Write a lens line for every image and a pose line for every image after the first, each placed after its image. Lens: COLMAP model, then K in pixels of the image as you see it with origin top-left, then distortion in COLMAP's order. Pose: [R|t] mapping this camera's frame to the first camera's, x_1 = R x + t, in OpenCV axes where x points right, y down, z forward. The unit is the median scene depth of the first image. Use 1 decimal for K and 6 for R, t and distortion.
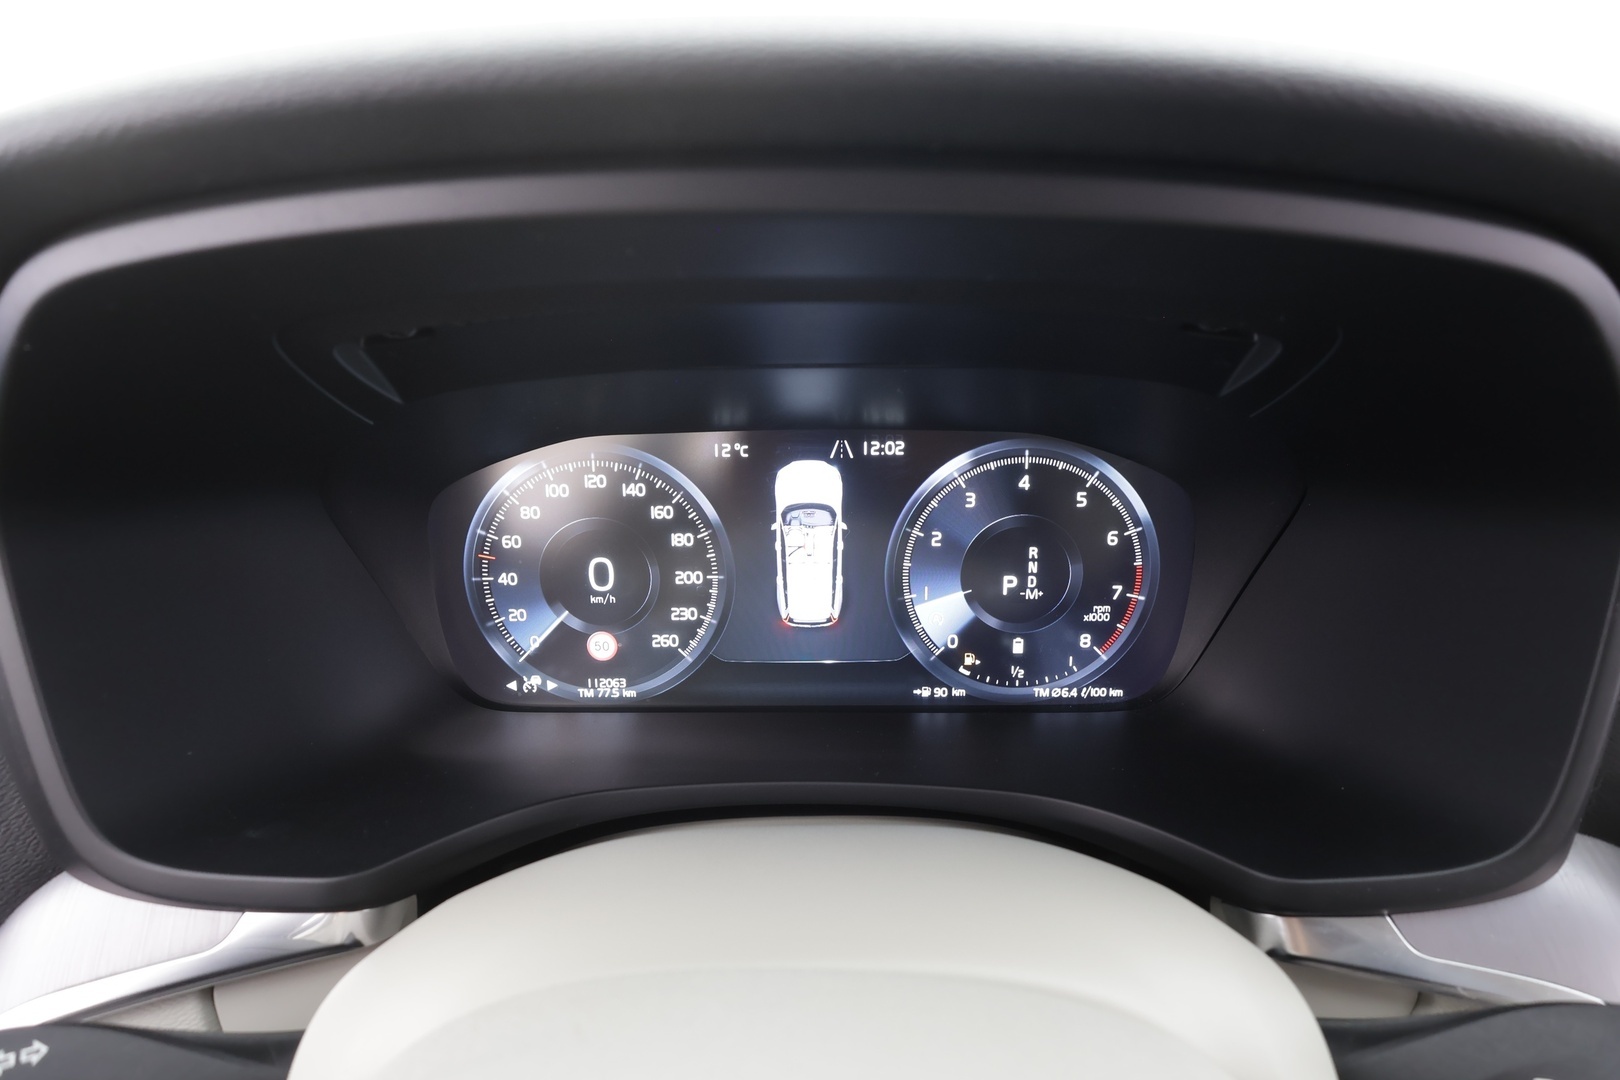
lens RADIAL K [[747.7, 0, 810.0], [0, 747.7, 540.0], [0, 0, 1]] dist [-0.003886, 0.000885]
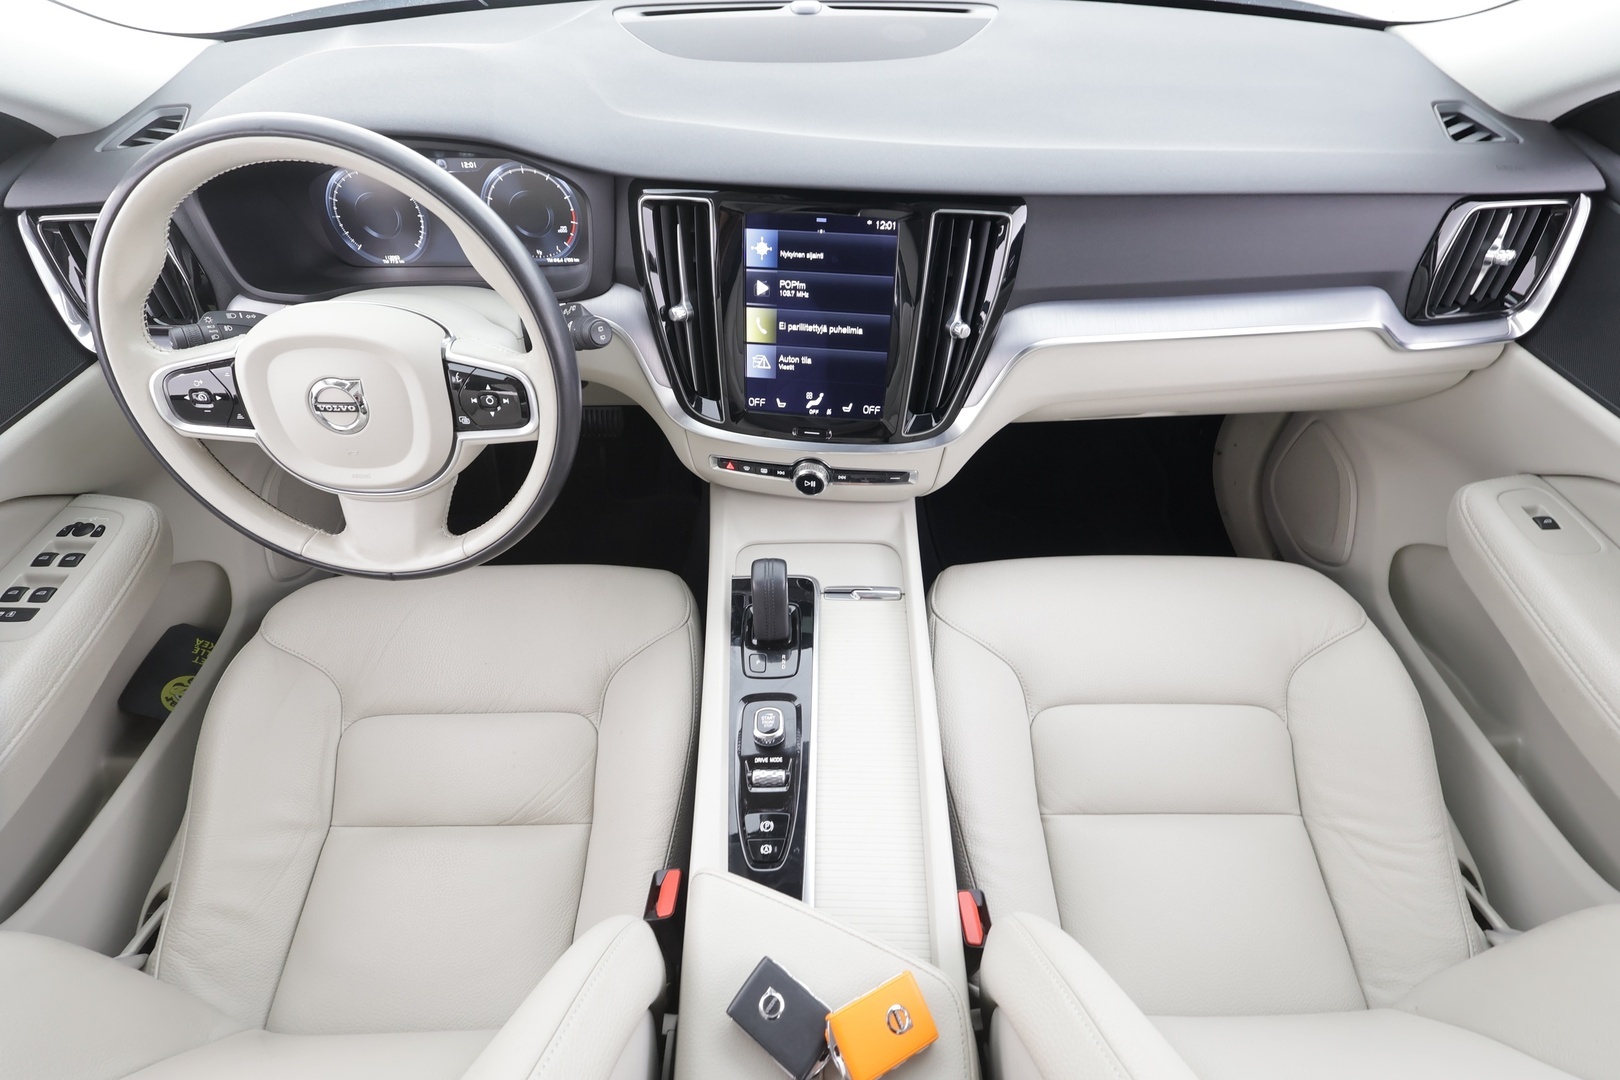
lens RADIAL K [[747.7, 0, 810.0], [0, 747.7, 540.0], [0, 0, 1]] dist [-0.003886, 0.000885]
pose [[0.999516, -0.016095, 0.026630, 1.224259], [0.003092, 0.902967, 0.429699, -0.050662], [-0.030962, -0.429408, 0.902580, -2.064967]]
